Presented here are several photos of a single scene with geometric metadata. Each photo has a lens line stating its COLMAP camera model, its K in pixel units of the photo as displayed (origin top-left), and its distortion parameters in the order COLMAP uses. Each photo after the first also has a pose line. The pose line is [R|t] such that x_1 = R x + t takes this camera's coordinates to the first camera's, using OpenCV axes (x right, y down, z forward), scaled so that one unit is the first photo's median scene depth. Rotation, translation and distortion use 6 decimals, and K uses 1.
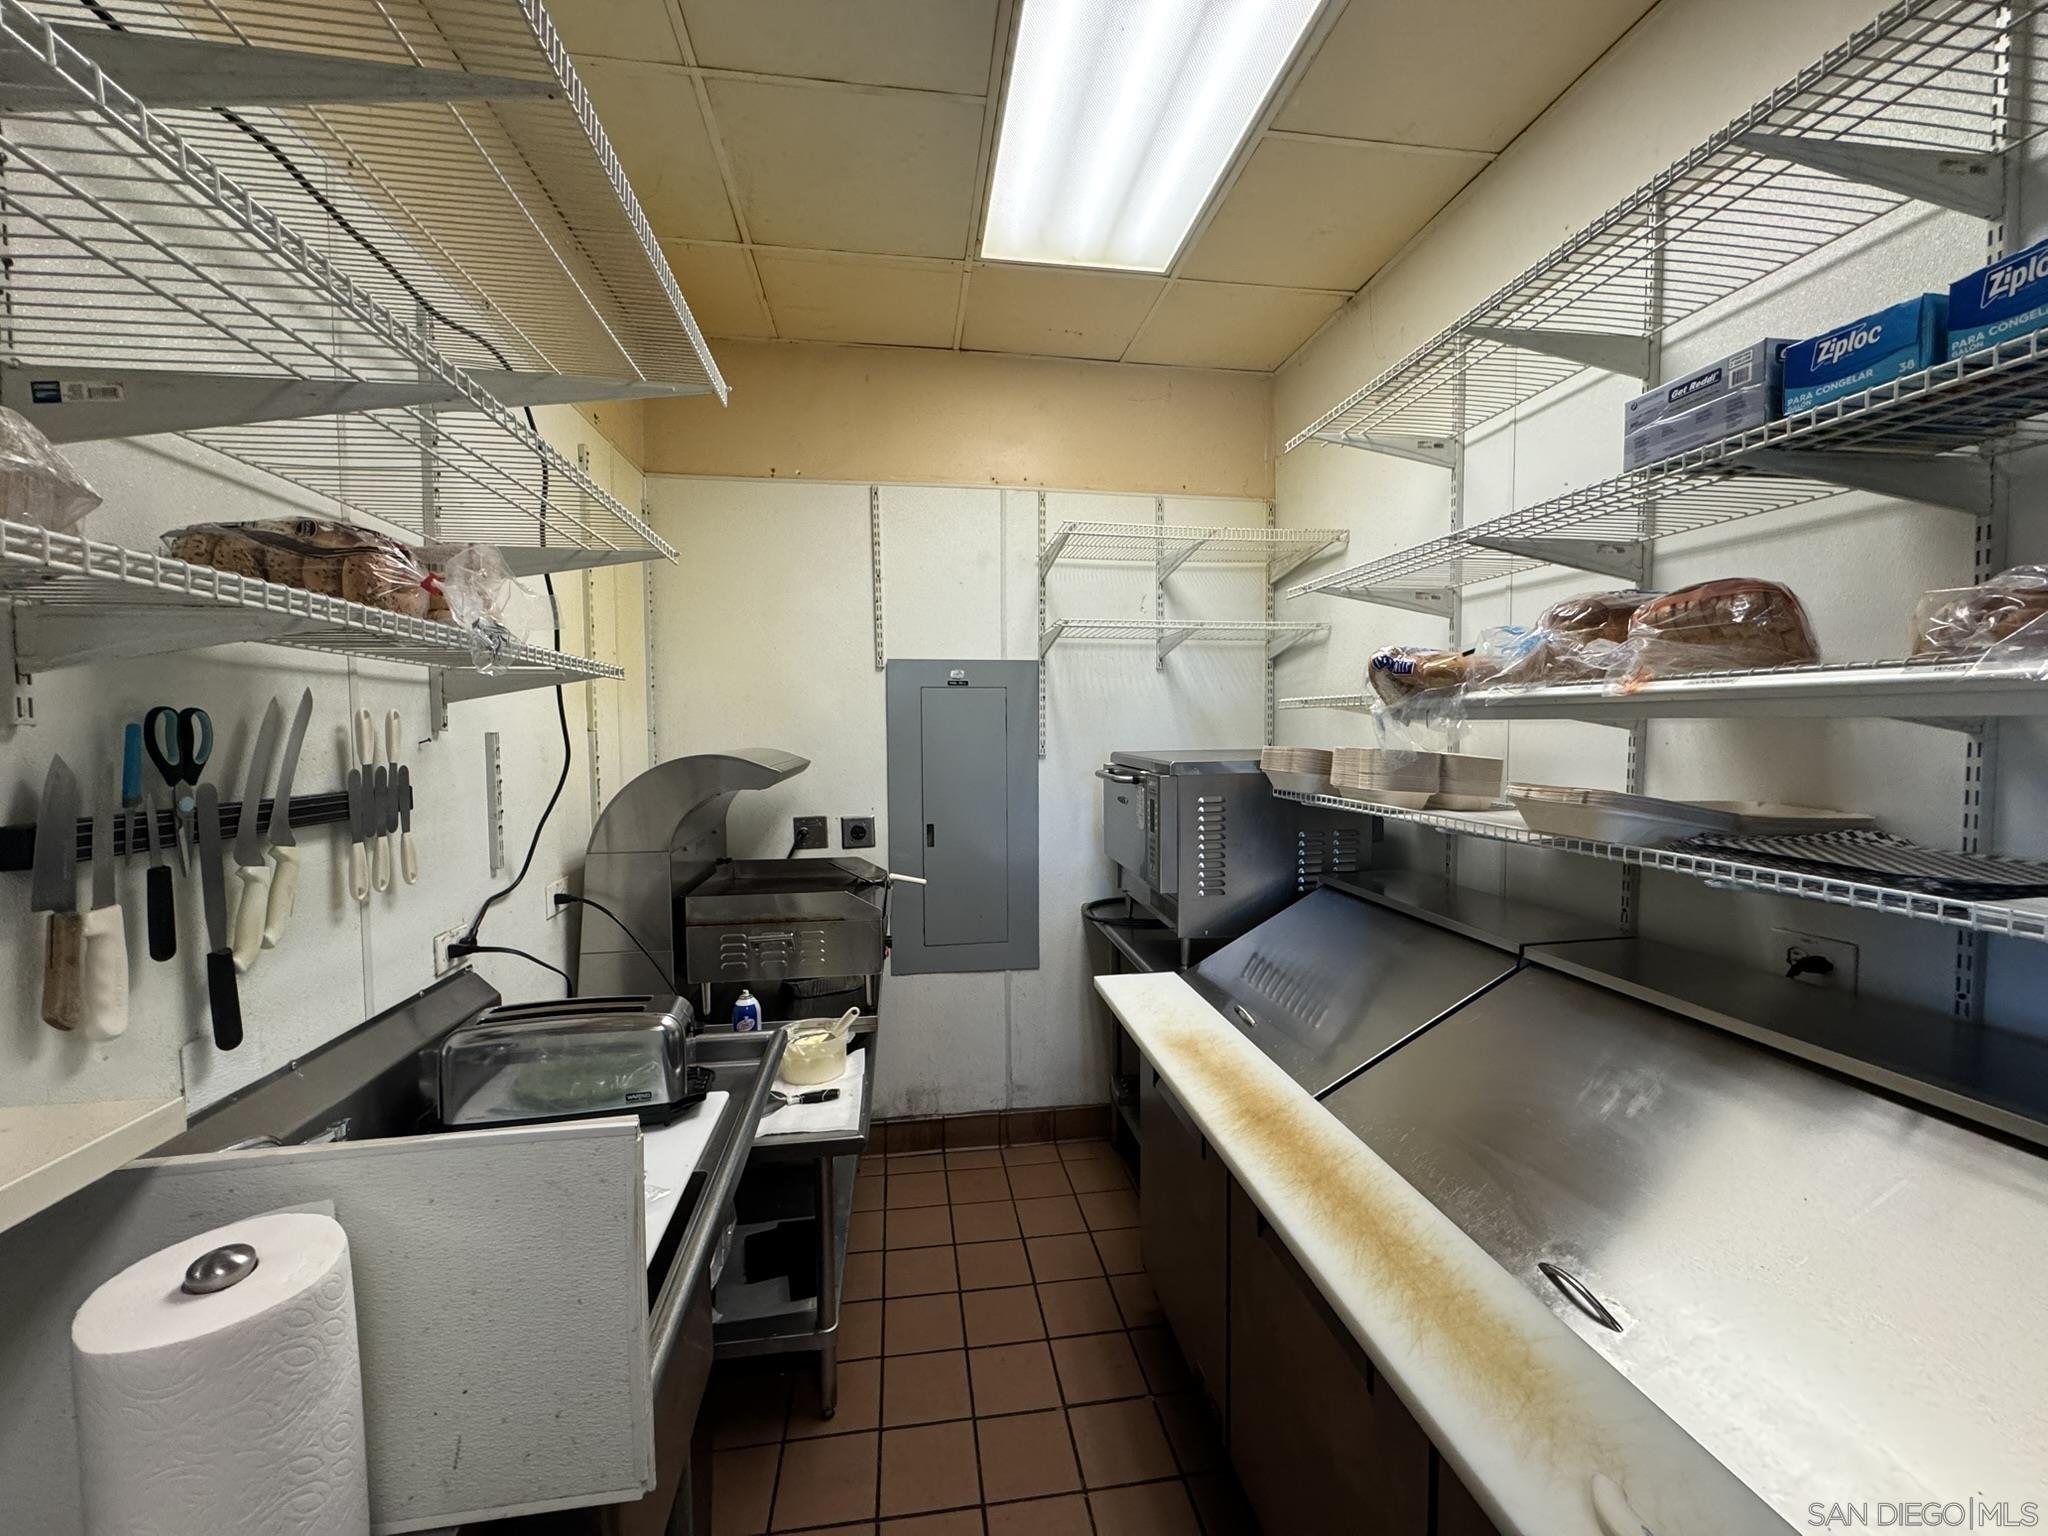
lens RADIAL K [[818.7, 0, 1025.0], [0, 818.7, 770.1], [0, 0, 1]] dist [-0.004080, 0.000298]
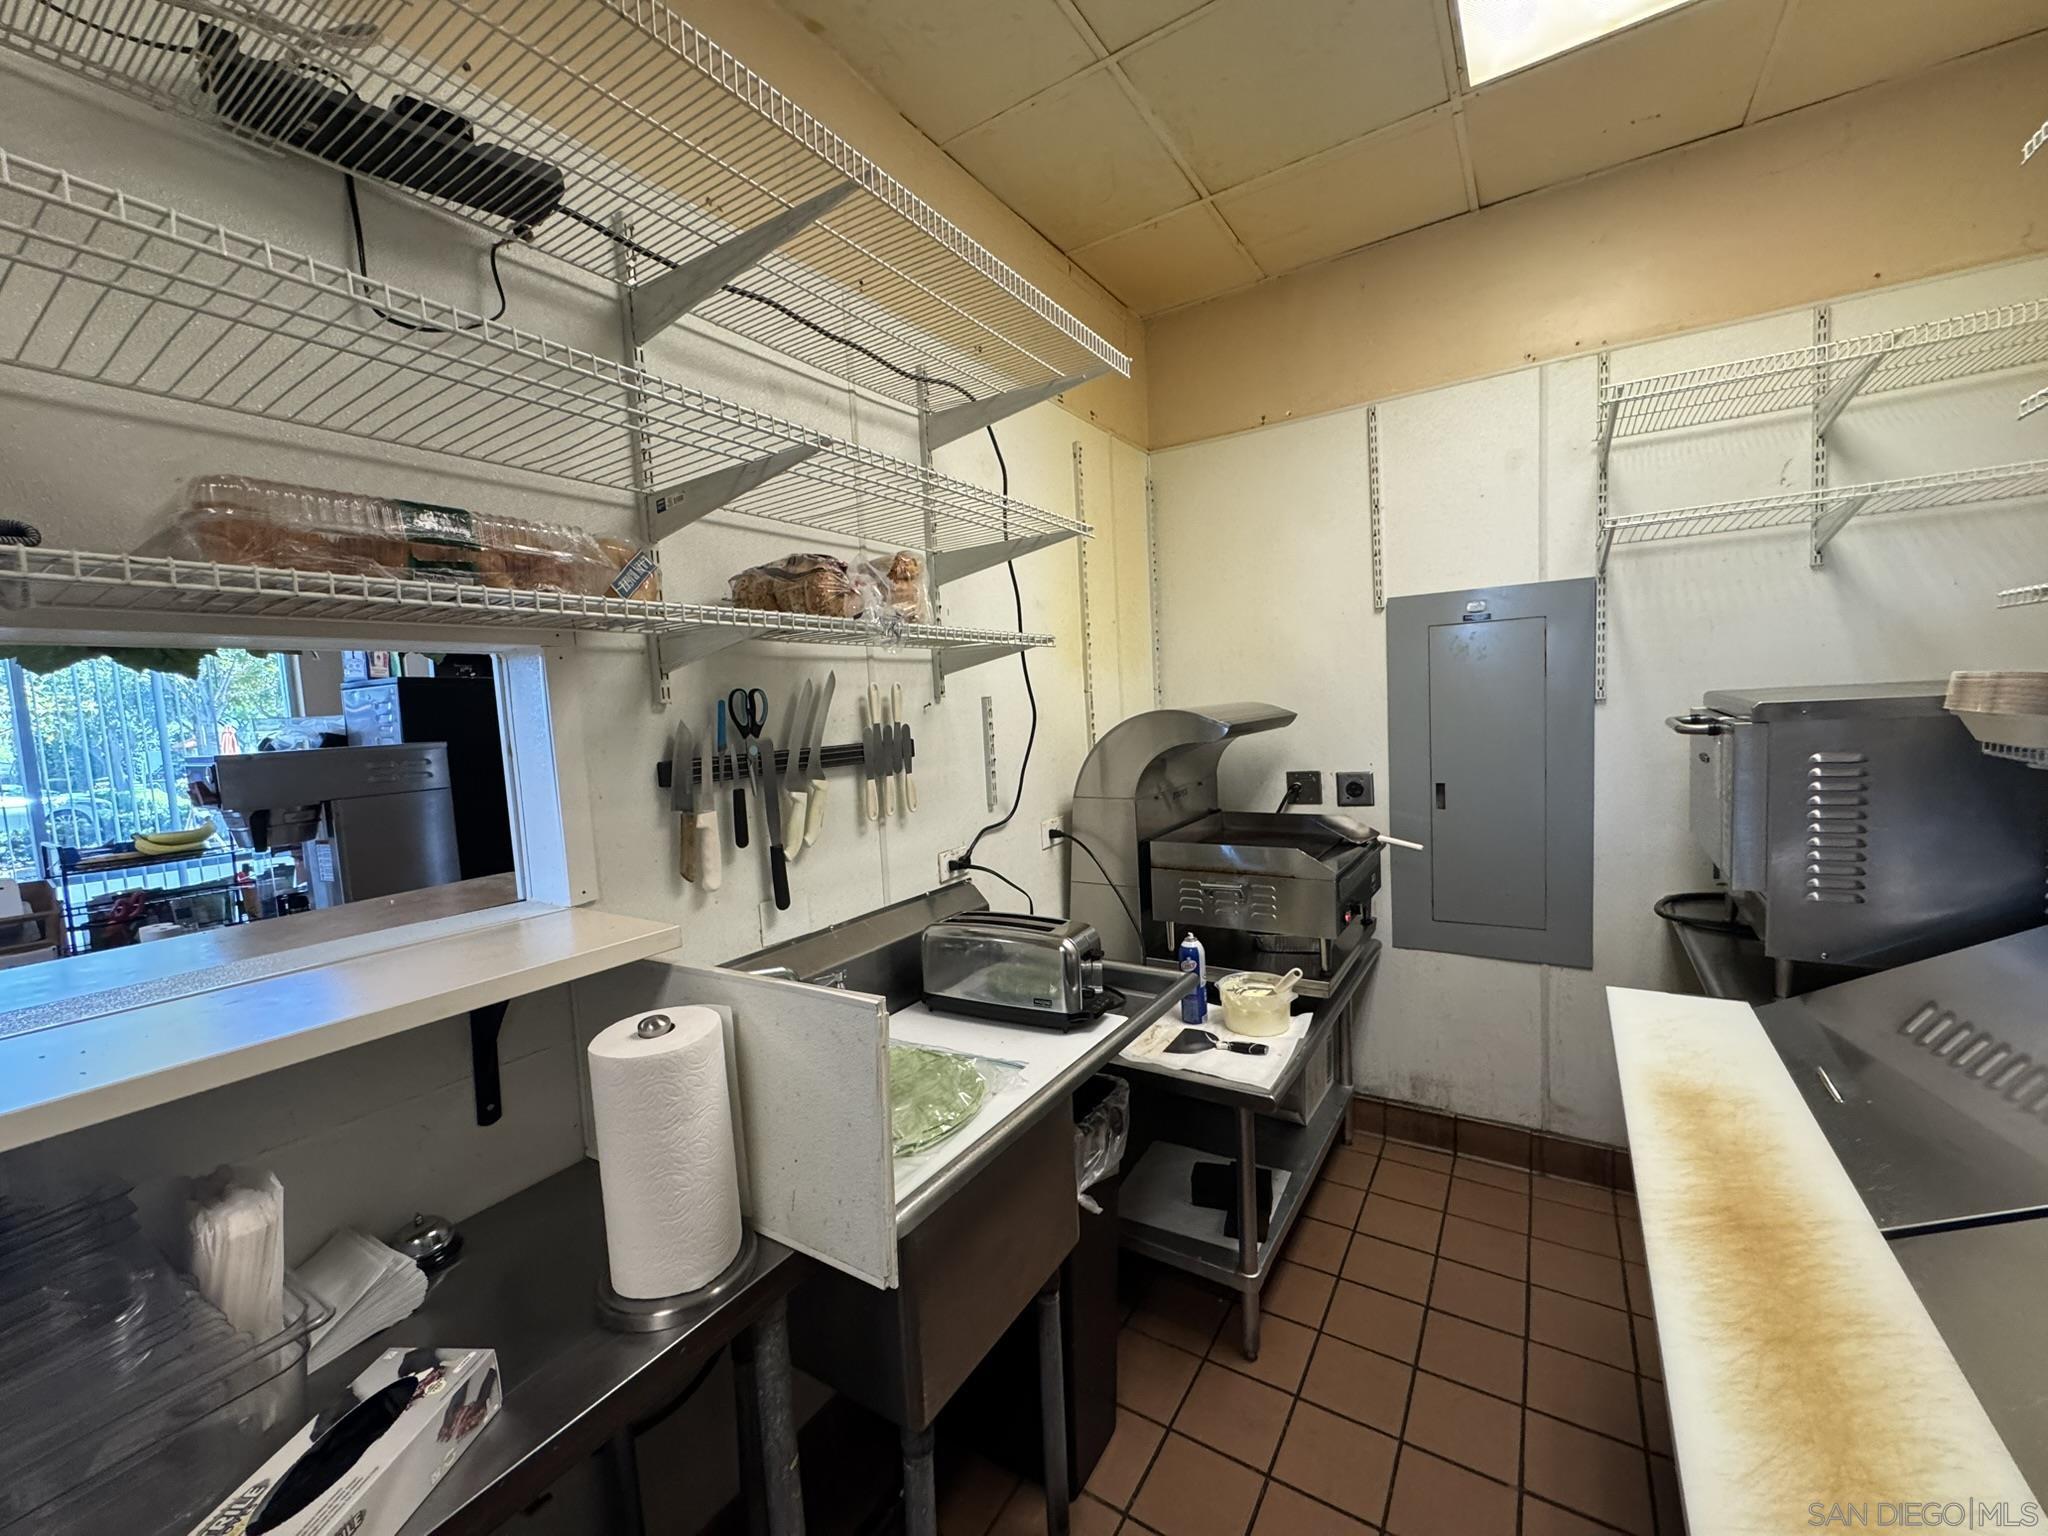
lens RADIAL K [[818.7, 0, 1019.1], [0, 818.7, 770.7], [0, 0, 1]] dist [-0.004080, 0.000298]
pose [[0.747002, 0.022285, -0.664448, 0.178378], [0.014489, 0.998655, 0.049782, 0.004350], [0.664664, -0.046814, 0.745675, 0.072503]]
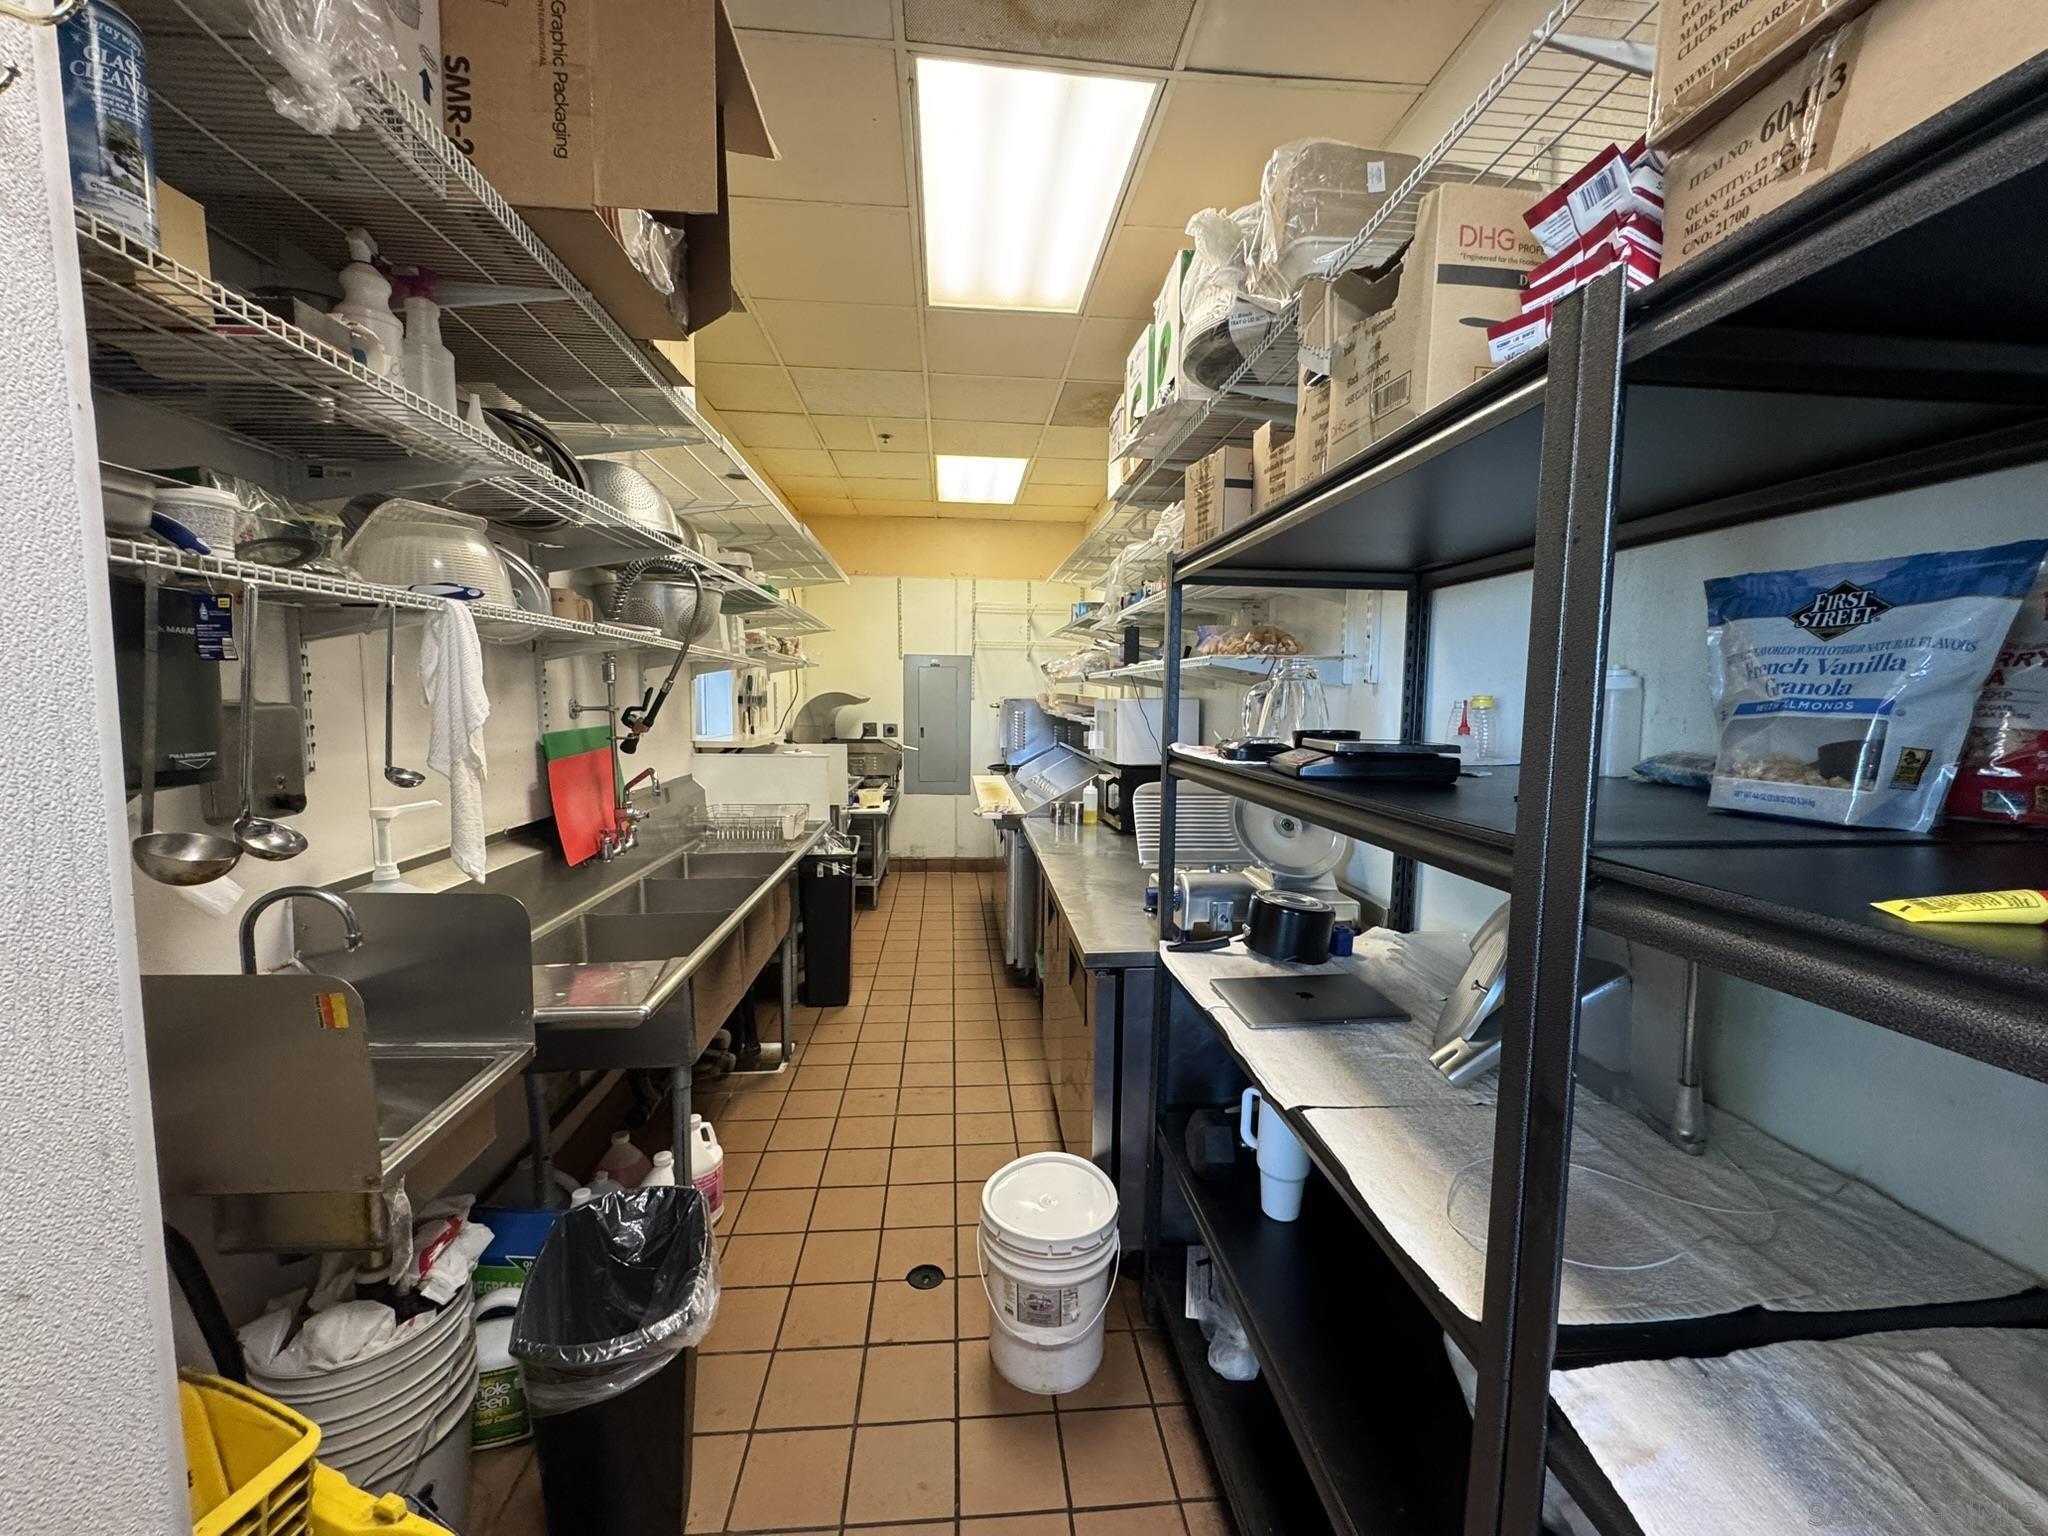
lens RADIAL K [[818.7, 0, 1024.7], [0, 818.7, 761.3], [0, 0, 1]] dist [-0.004080, 0.000298]
pose [[0.998183, 0.024221, -0.055165, 0.410287], [-0.022247, 0.999099, 0.036135, 0.100693], [0.055991, -0.034843, 0.997823, -1.733762]]
